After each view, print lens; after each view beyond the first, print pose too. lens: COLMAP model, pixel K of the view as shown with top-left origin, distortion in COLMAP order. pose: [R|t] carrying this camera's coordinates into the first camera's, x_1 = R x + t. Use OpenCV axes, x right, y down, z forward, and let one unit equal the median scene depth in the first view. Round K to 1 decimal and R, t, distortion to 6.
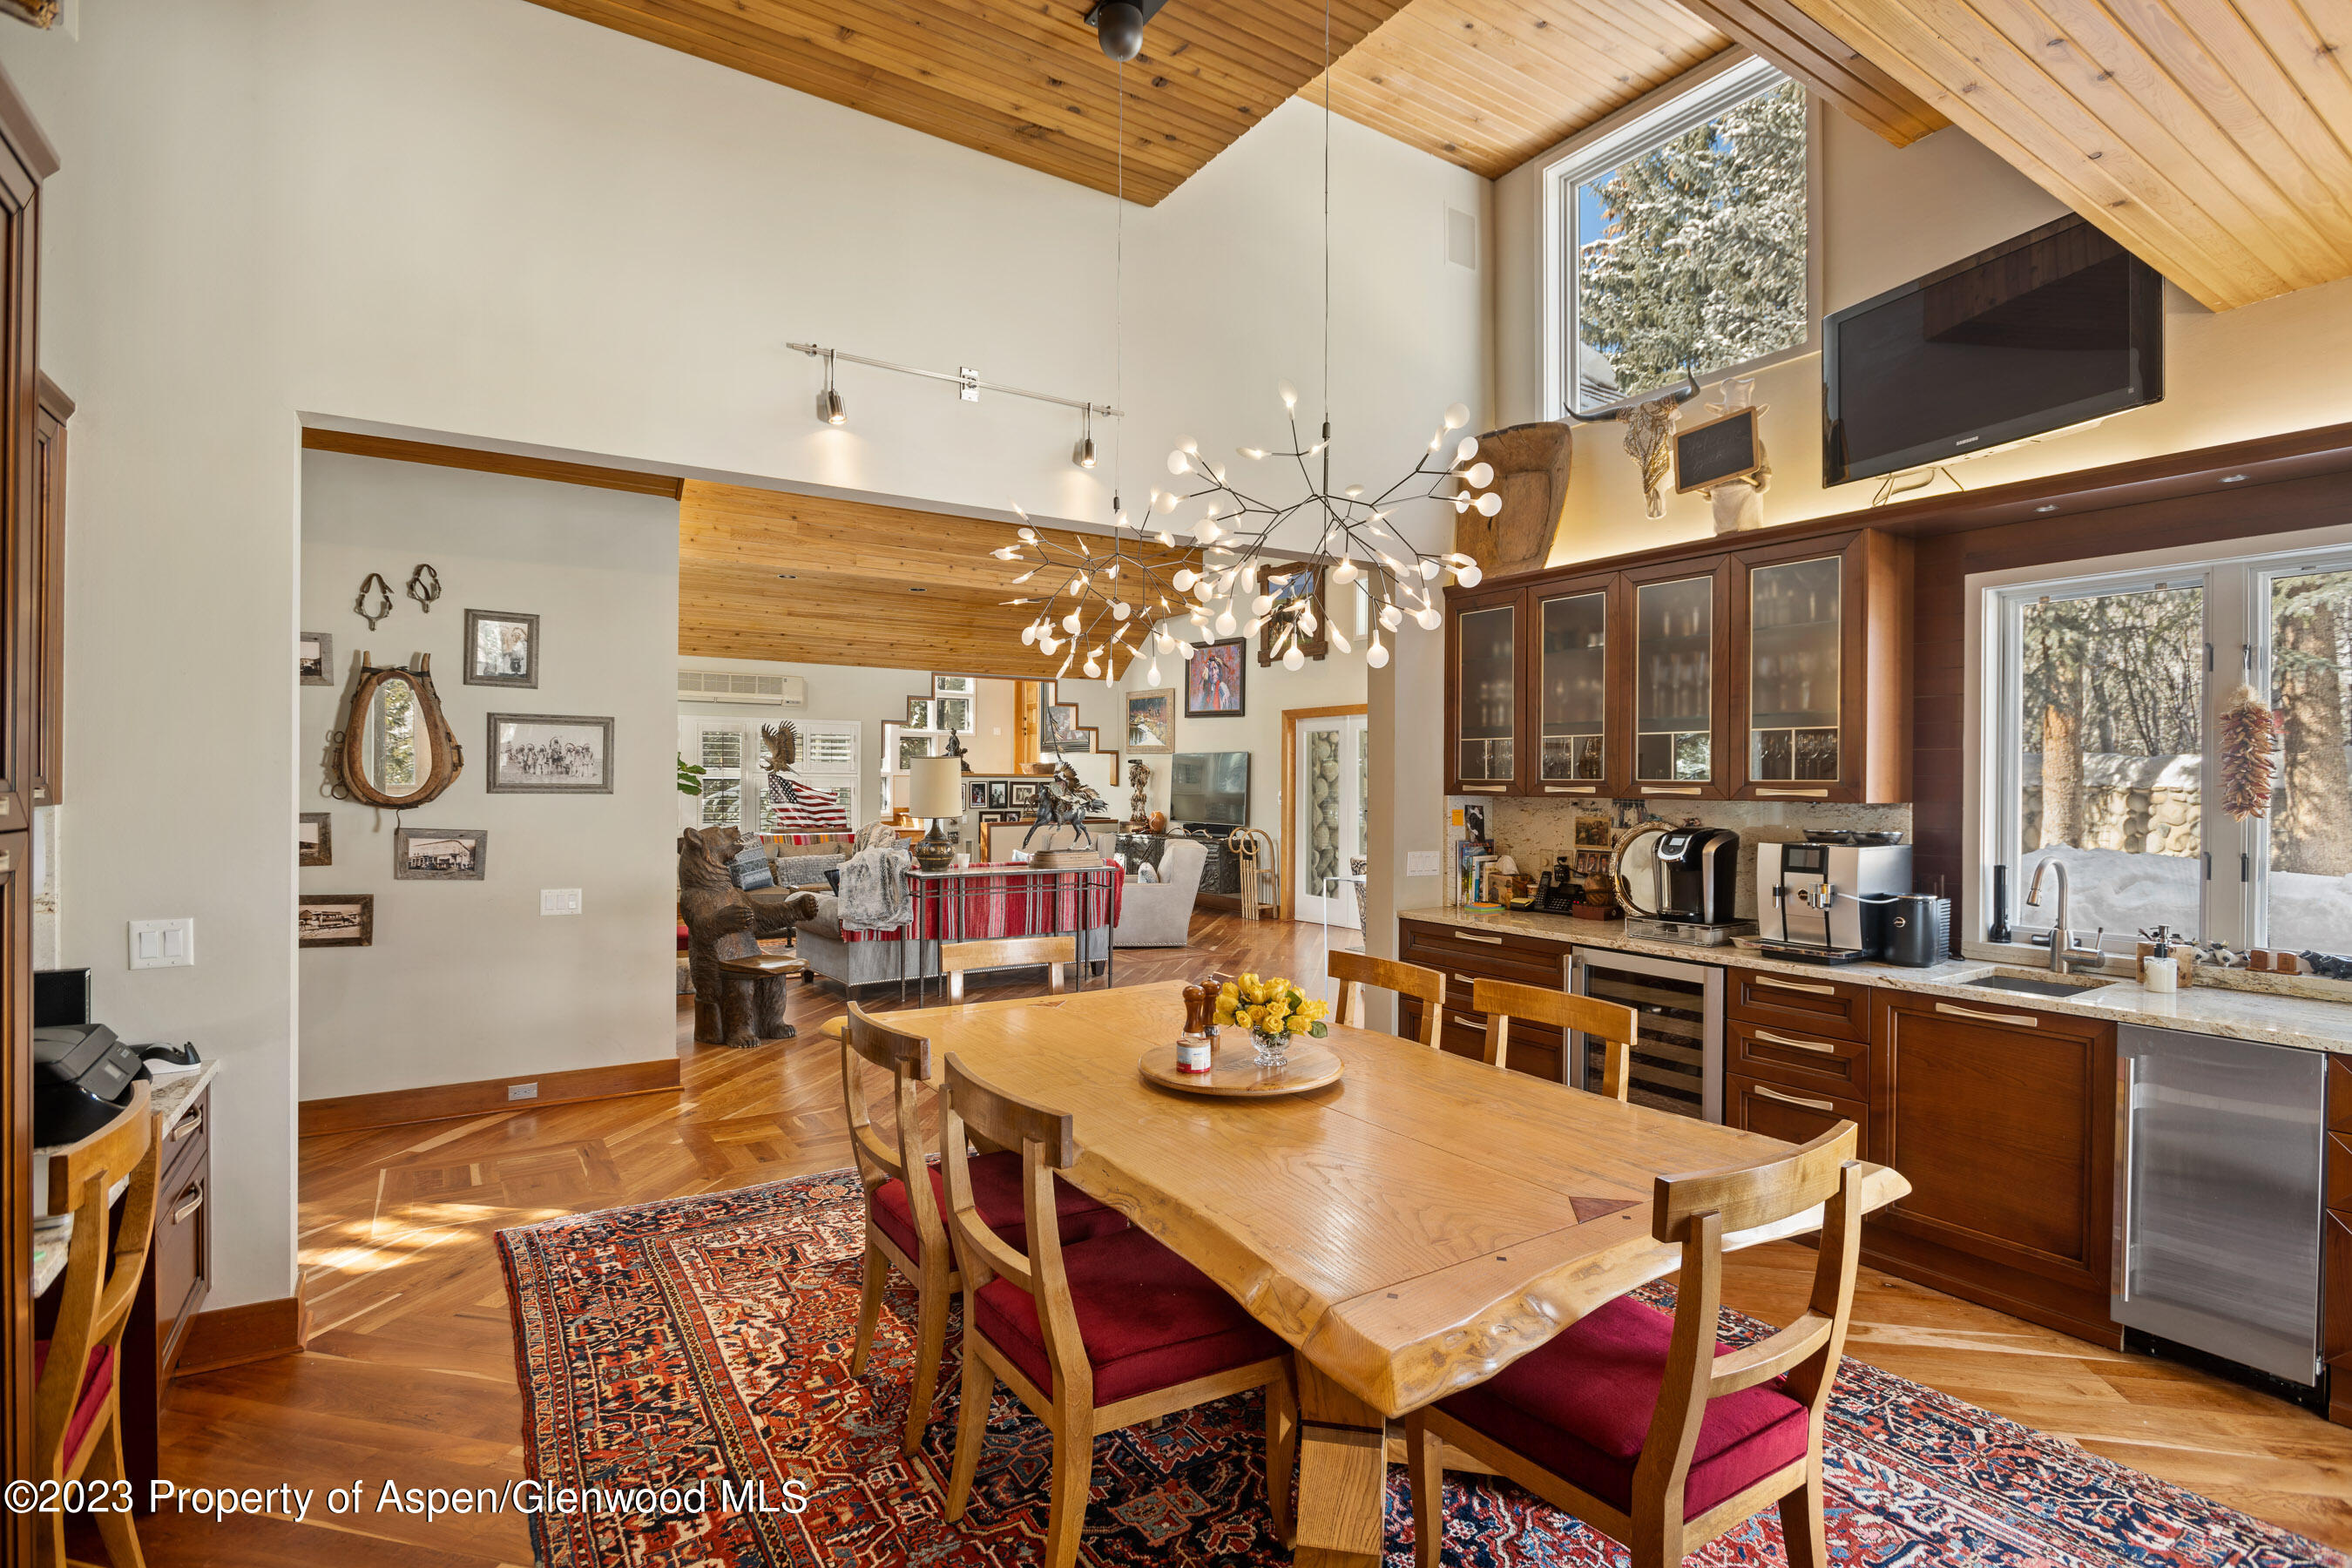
lens RADIAL K [[1150.1, 0, 1176.0], [0, 1150.1, 784.0], [0, 0, 1]] dist [0.000184, 0.000034]
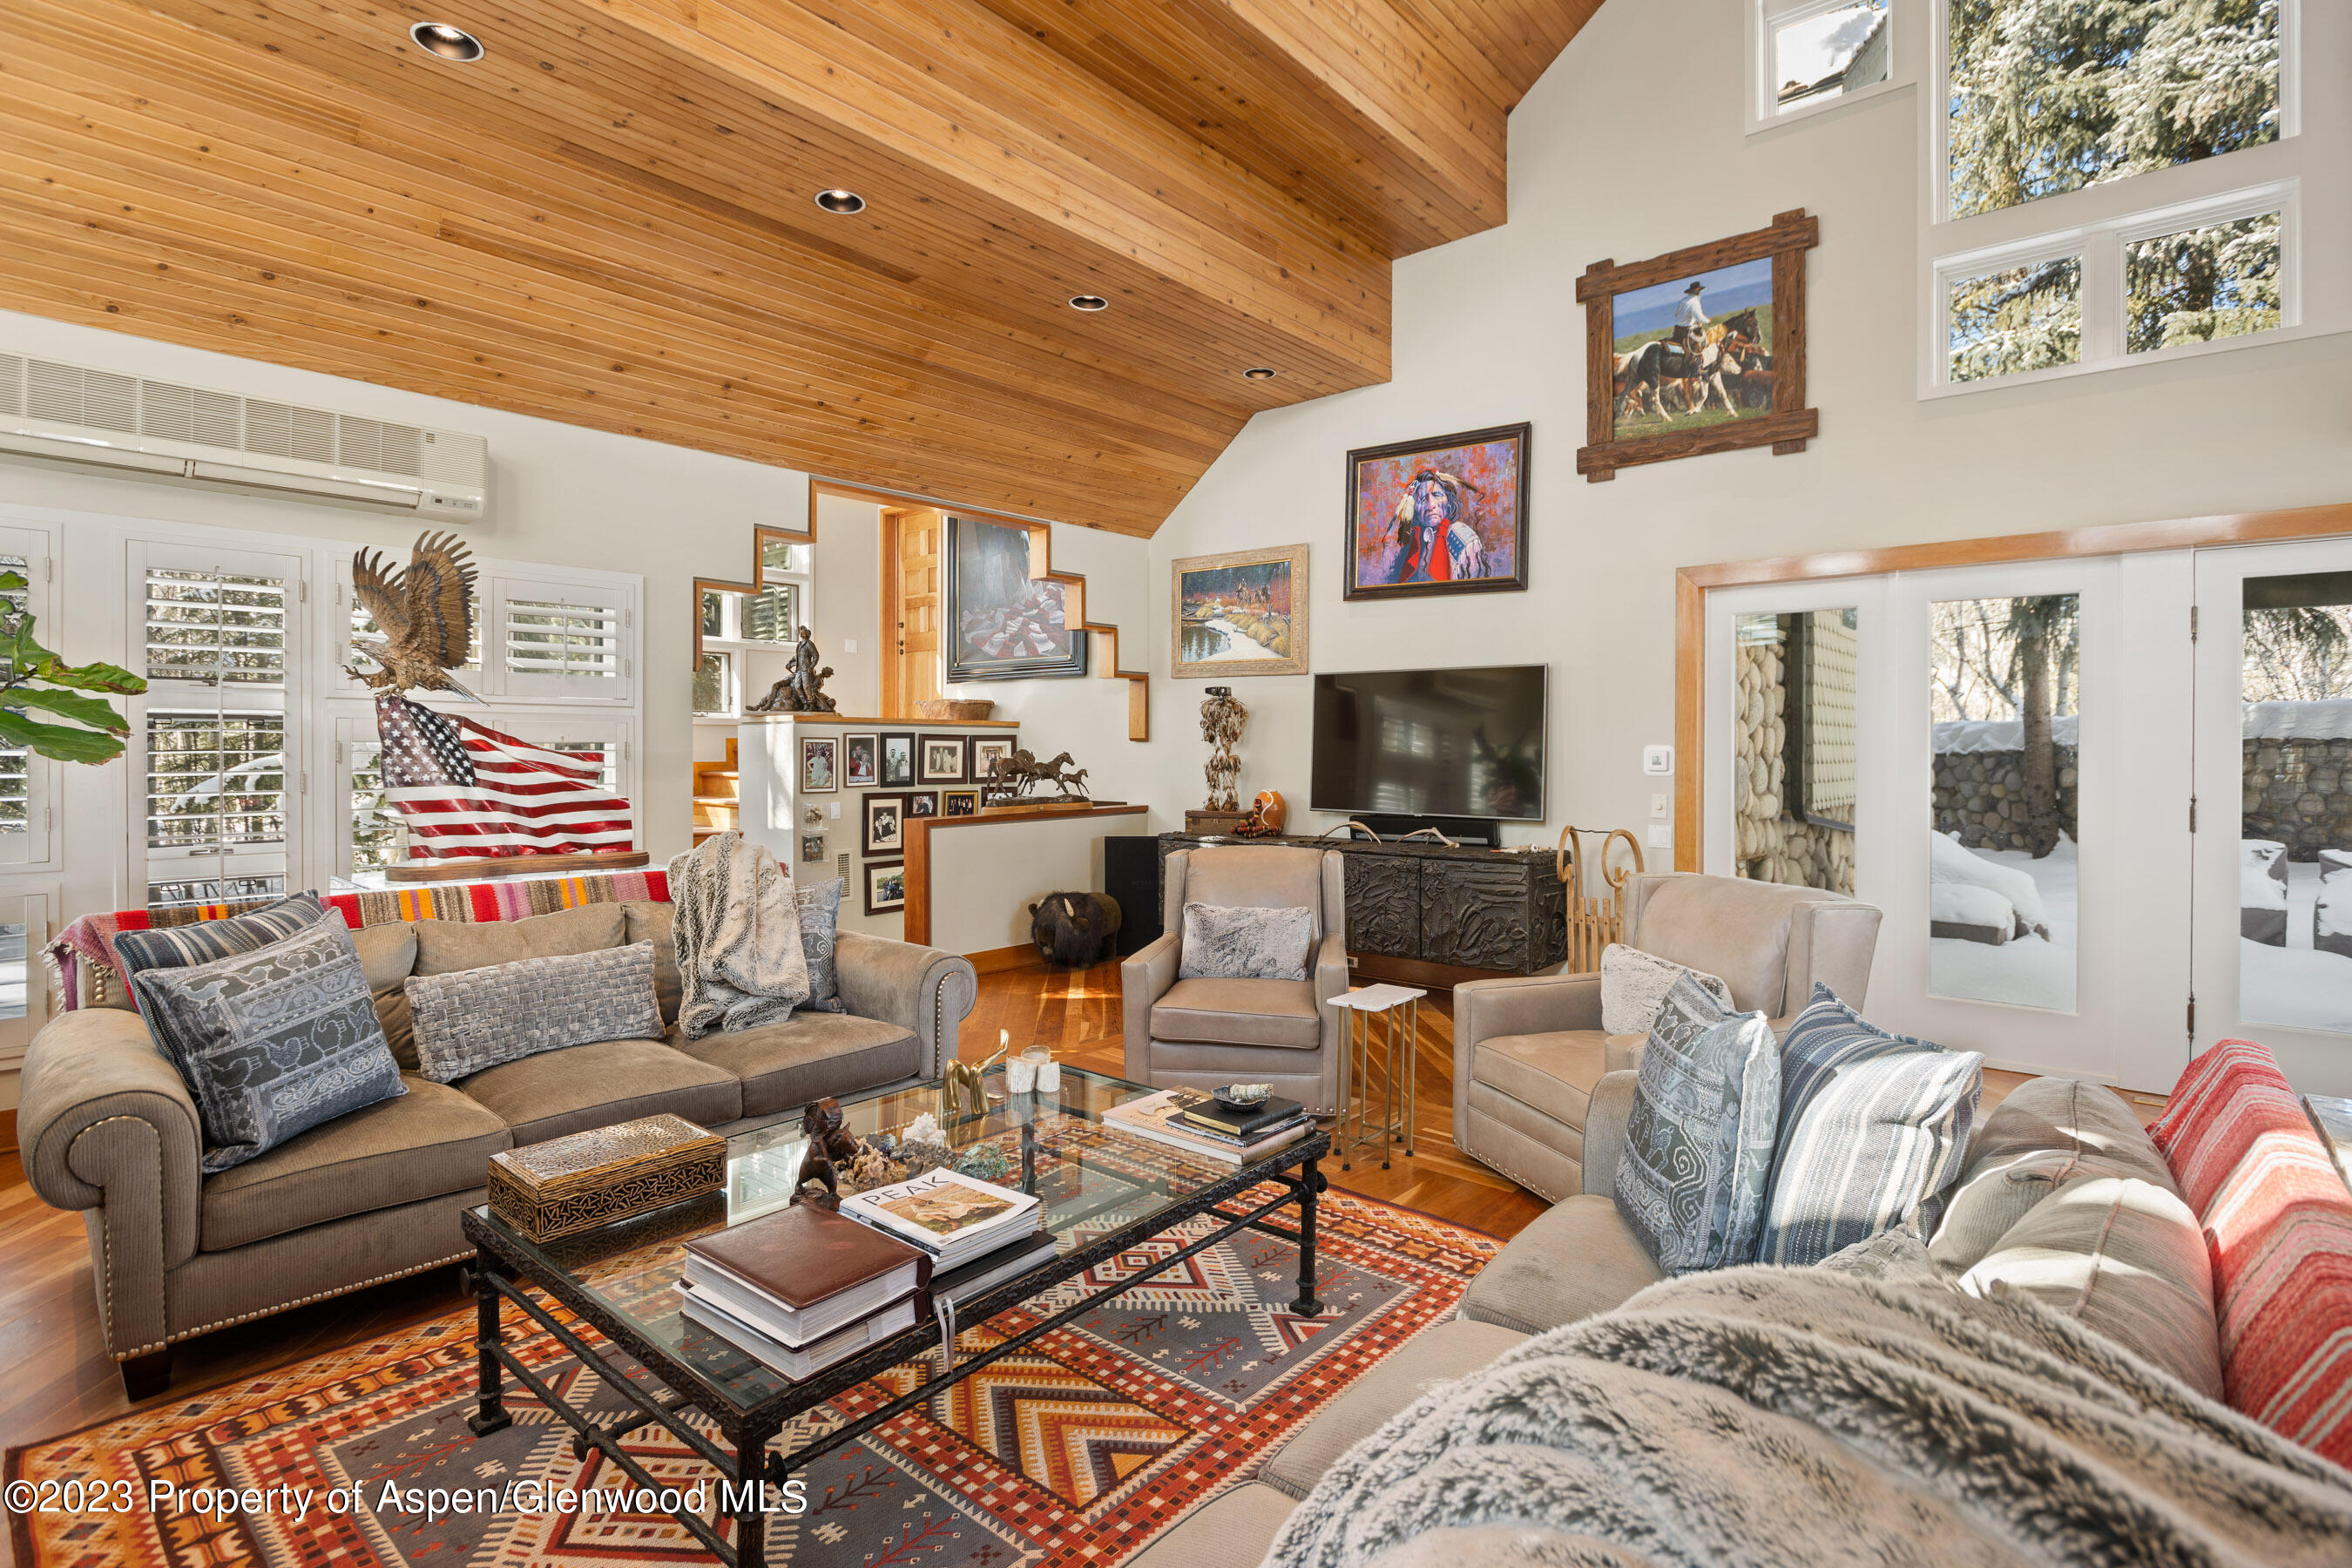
lens RADIAL K [[1152.1, 0, 1174.6], [0, 1152.1, 748.8], [0, 0, 1]] dist [0.000472, 0.000033]
pose [[0.965029, -0.003234, 0.262124, -0.200876], [0.003988, 0.999989, -0.002347, 0.007141], [-0.262114, 0.003310, 0.965031, 0.566601]]
